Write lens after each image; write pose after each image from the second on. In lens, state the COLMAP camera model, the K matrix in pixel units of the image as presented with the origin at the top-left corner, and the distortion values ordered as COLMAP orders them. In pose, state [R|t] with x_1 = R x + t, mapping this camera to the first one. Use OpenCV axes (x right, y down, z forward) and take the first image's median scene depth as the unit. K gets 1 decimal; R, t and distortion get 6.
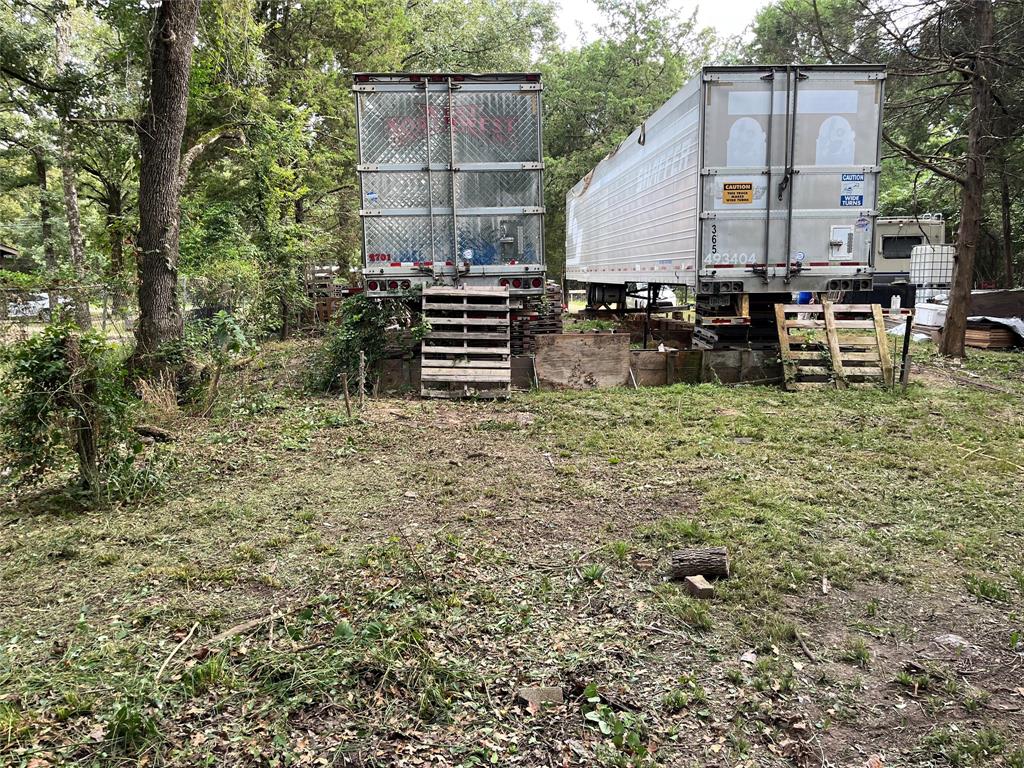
lens RADIAL K [[772.9, 0, 509.1], [0, 772.9, 386.2], [0, 0, 1]] dist [0.030935, -0.005008]
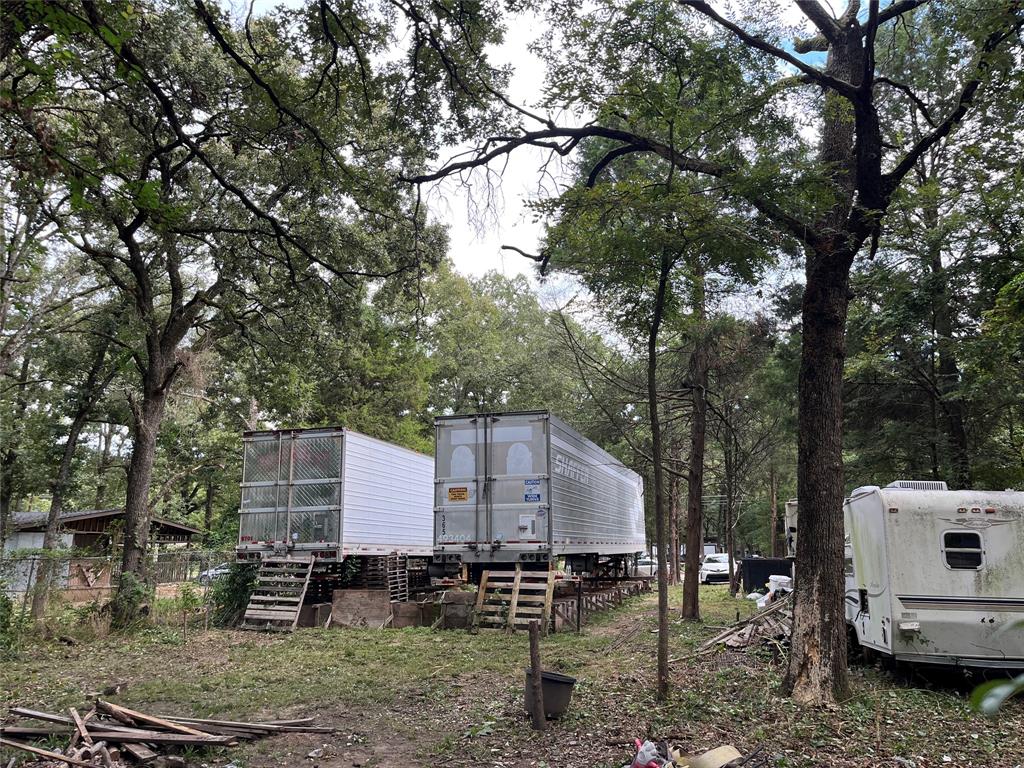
lens RADIAL K [[772.9, 0, 513.9], [0, 772.9, 384.6], [0, 0, 1]] dist [0.030935, -0.005008]
pose [[0.944371, -0.066651, -0.322056, 0.896089], [-0.049387, 0.939405, -0.339232, 0.053642], [0.325152, 0.336267, 0.883856, -0.355913]]
